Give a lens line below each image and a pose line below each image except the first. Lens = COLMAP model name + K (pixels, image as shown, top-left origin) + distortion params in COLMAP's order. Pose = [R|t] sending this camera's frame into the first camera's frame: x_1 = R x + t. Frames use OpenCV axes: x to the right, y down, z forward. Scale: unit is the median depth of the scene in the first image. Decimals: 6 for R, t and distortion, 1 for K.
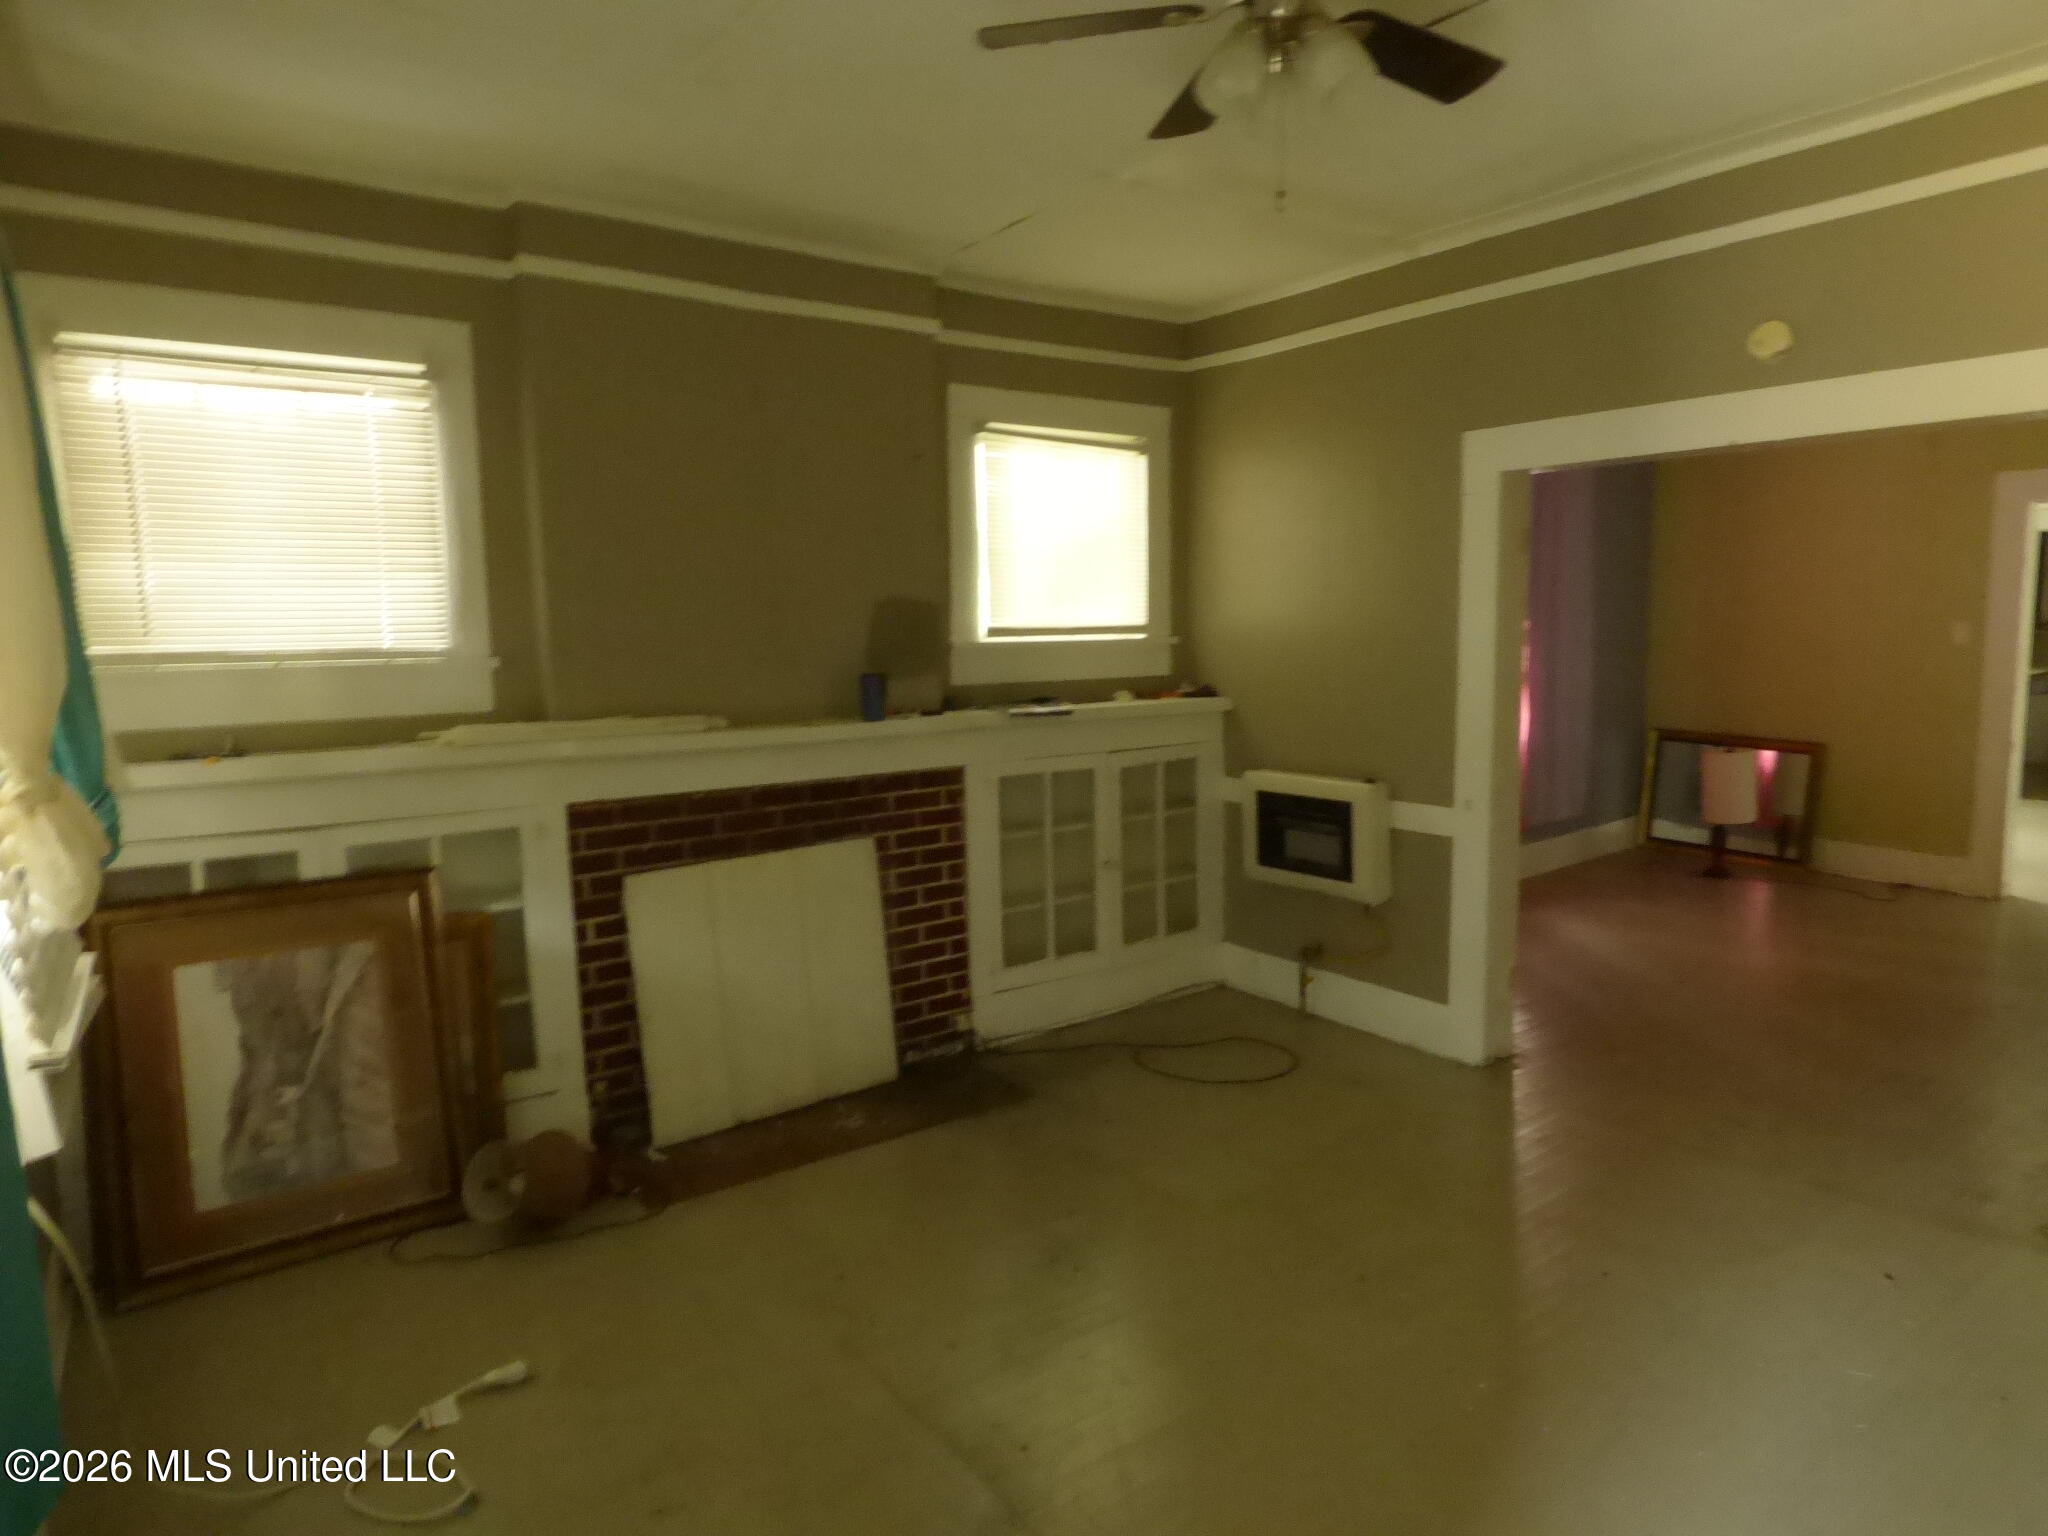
lens RADIAL K [[1209.3, 0, 1024.0], [0, 1209.3, 768.0], [0, 0, 1]] dist [-0.045377, 0.000094]
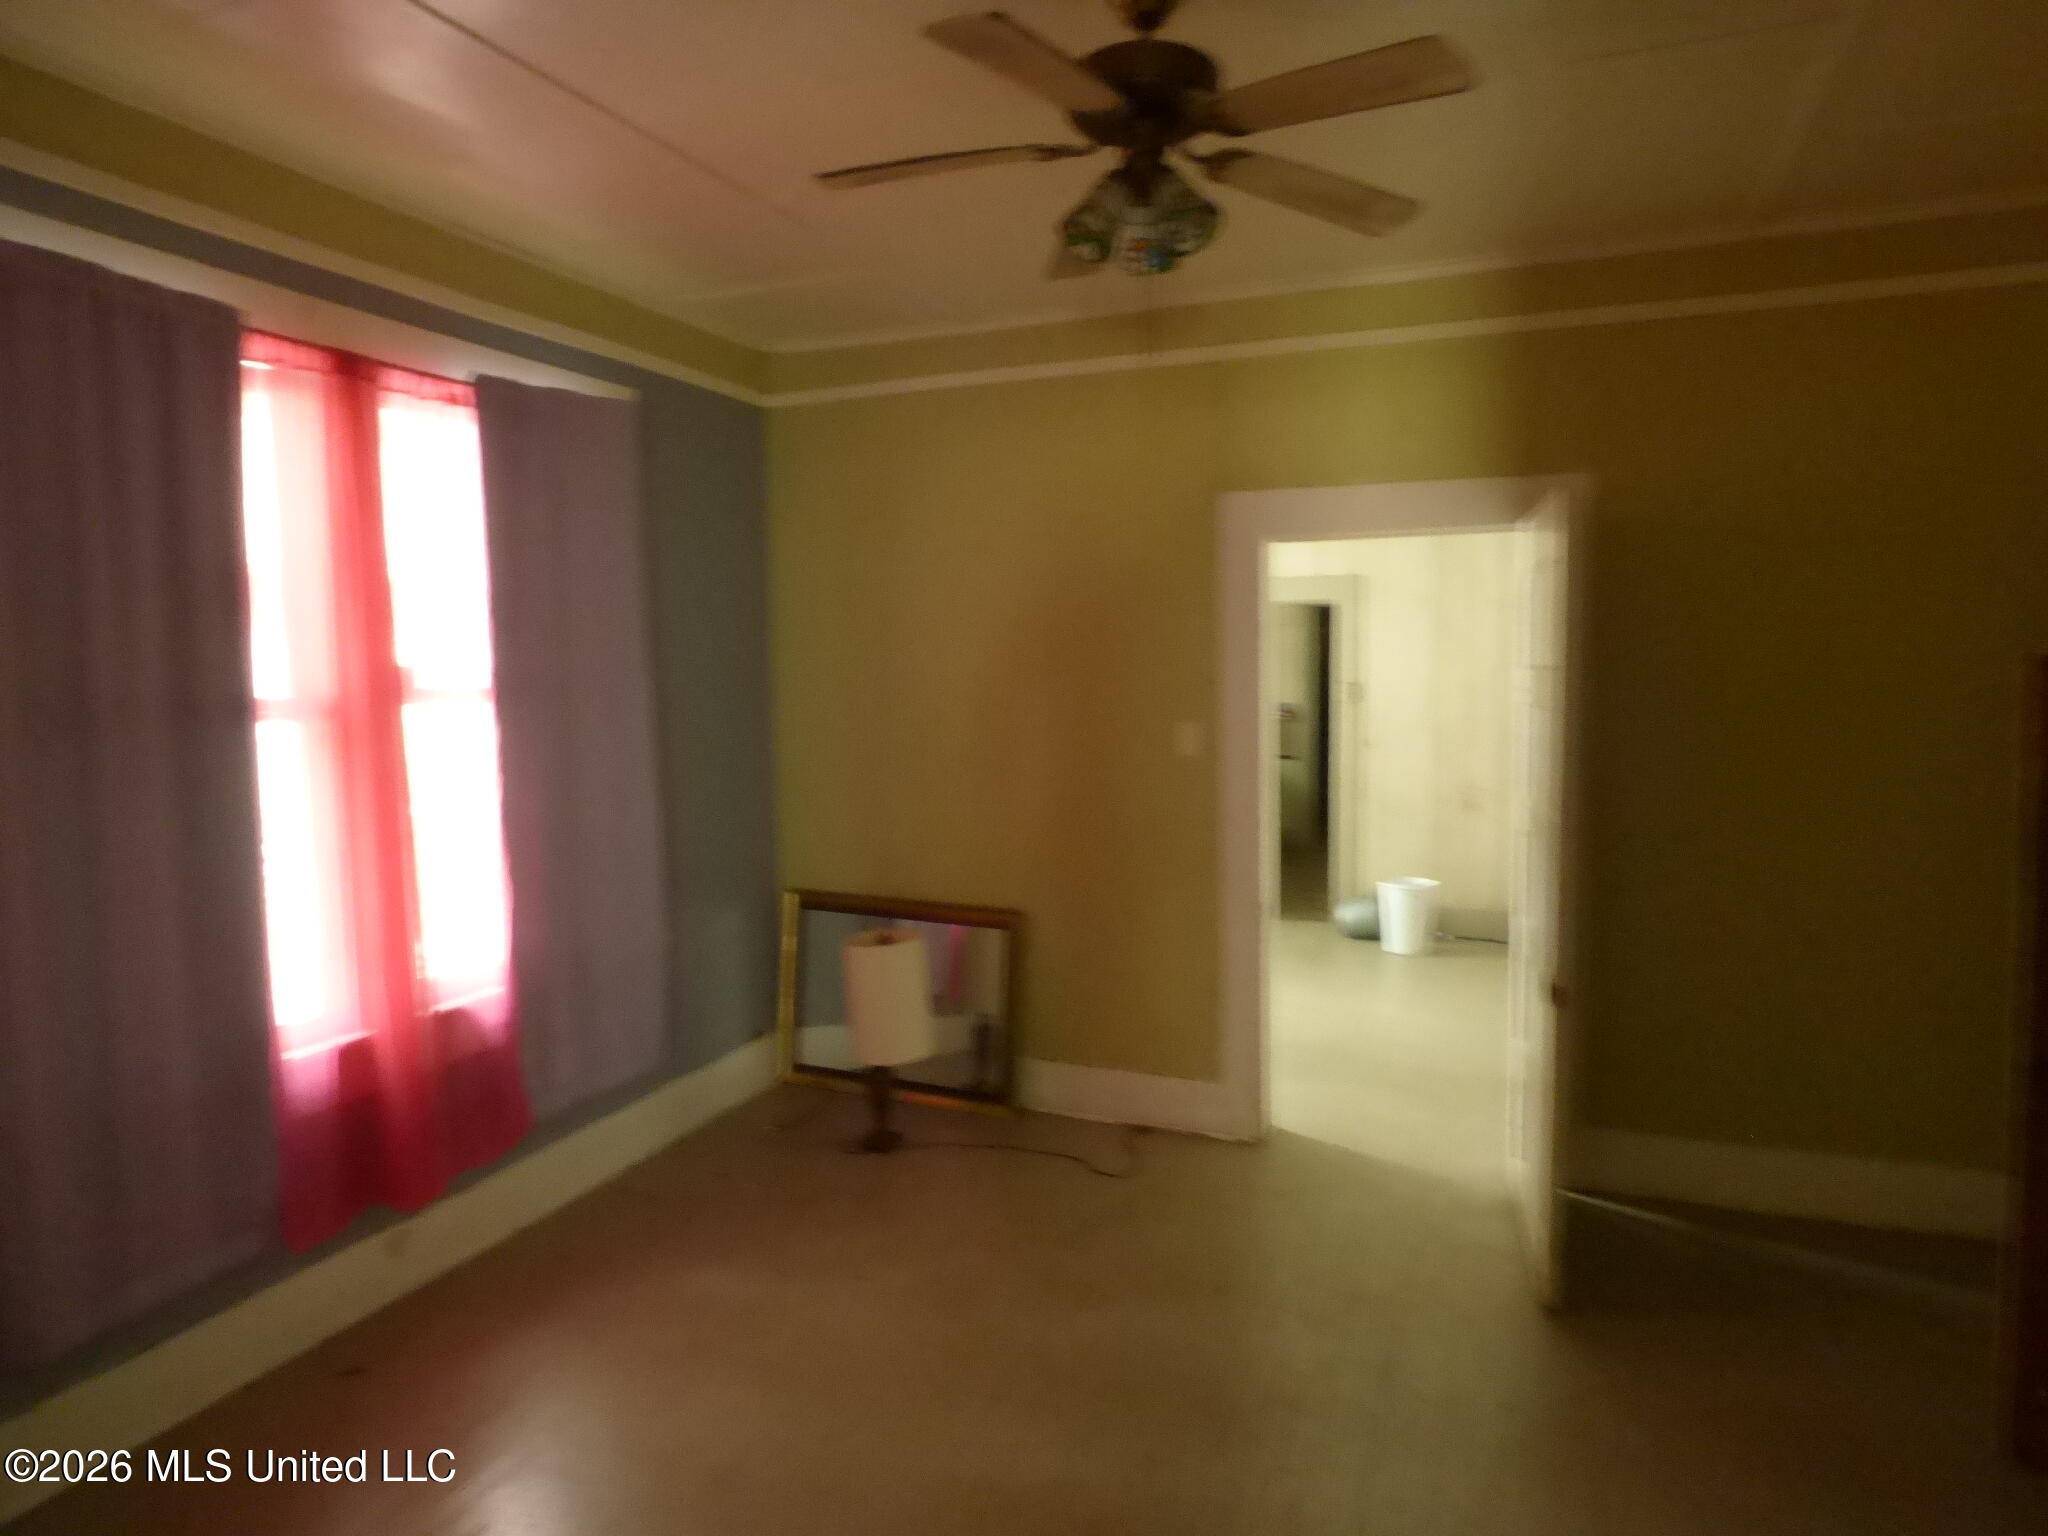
lens RADIAL K [[1209.3, 0, 1024.0], [0, 1209.3, 768.0], [0, 0, 1]] dist [-0.045377, 0.000094]
pose [[0.868607, -0.047651, 0.493206, 0.350965], [0.063789, 0.997836, -0.015937, -0.084494], [-0.491379, 0.045304, 0.869767, 0.419975]]
